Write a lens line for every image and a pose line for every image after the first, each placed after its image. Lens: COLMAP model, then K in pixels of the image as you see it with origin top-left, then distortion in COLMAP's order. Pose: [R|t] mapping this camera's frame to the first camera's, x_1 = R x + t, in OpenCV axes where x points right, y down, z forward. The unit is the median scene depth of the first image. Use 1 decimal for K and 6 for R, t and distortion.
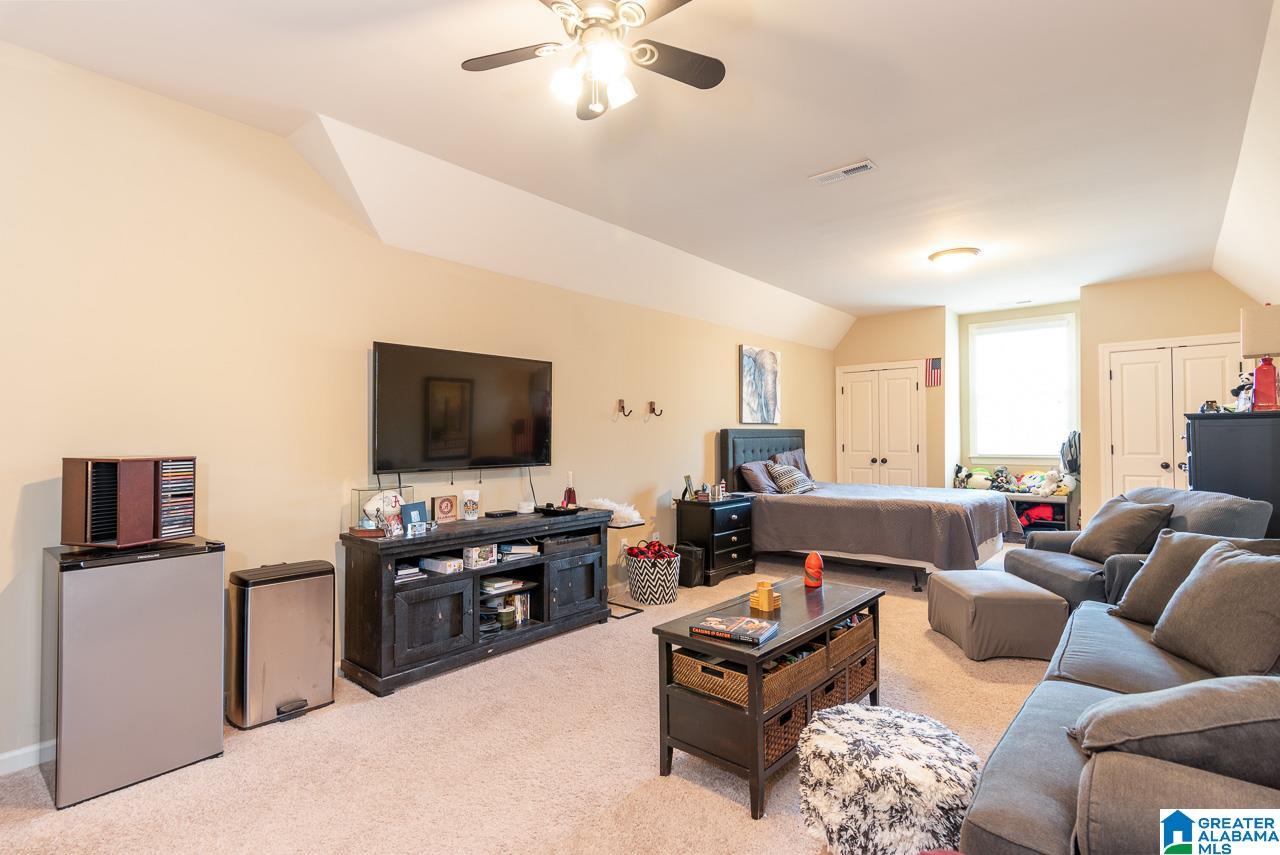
lens RADIAL K [[617.7, 0, 638.2], [0, 617.7, 430.3], [0, 0, 1]] dist [0.013952, 0.000416]
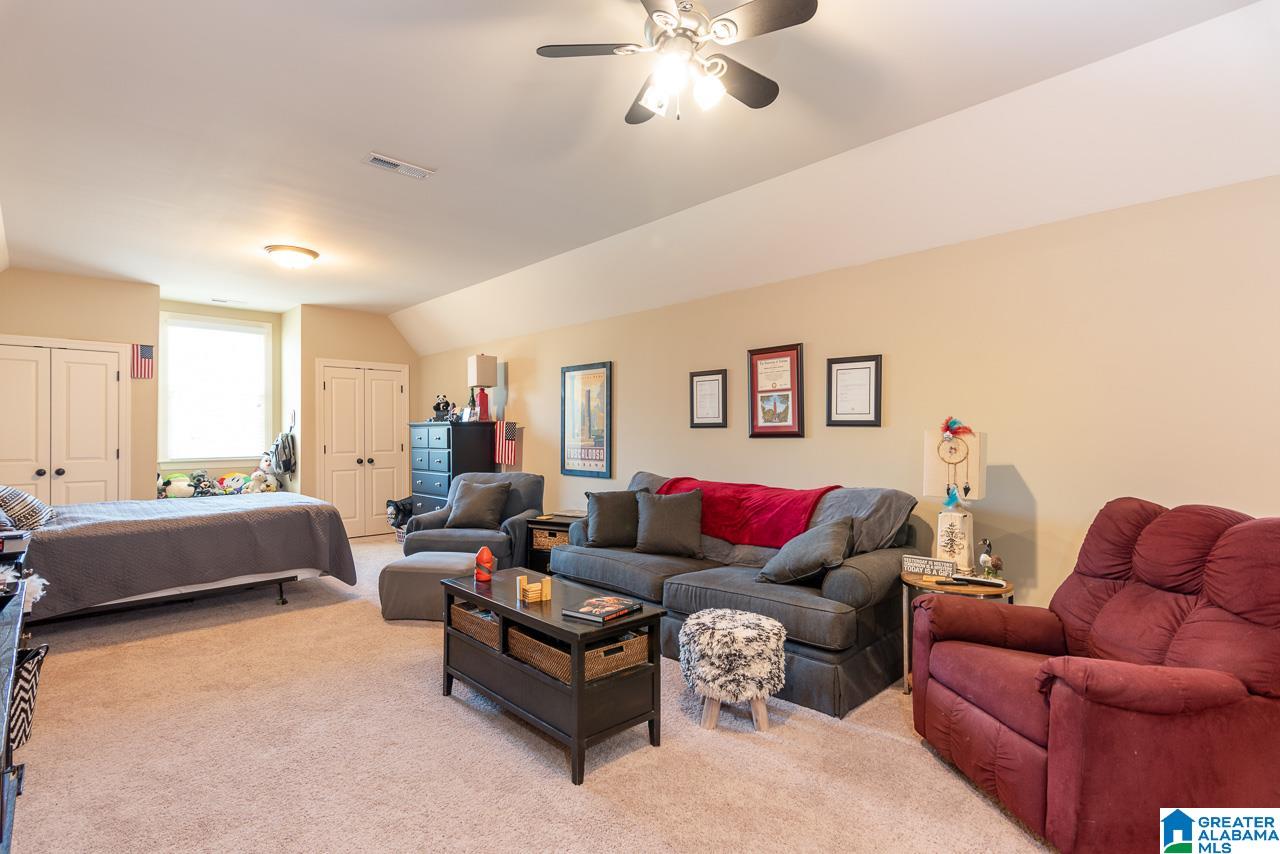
lens RADIAL K [[617.7, 0, 637.7], [0, 617.7, 431.0], [0, 0, 1]] dist [0.013952, 0.000416]
pose [[0.097289, 0.012746, 0.995175, -0.295897], [-0.006424, 0.999905, -0.012178, 0.005794], [-0.995235, -0.005208, 0.097361, 0.264691]]
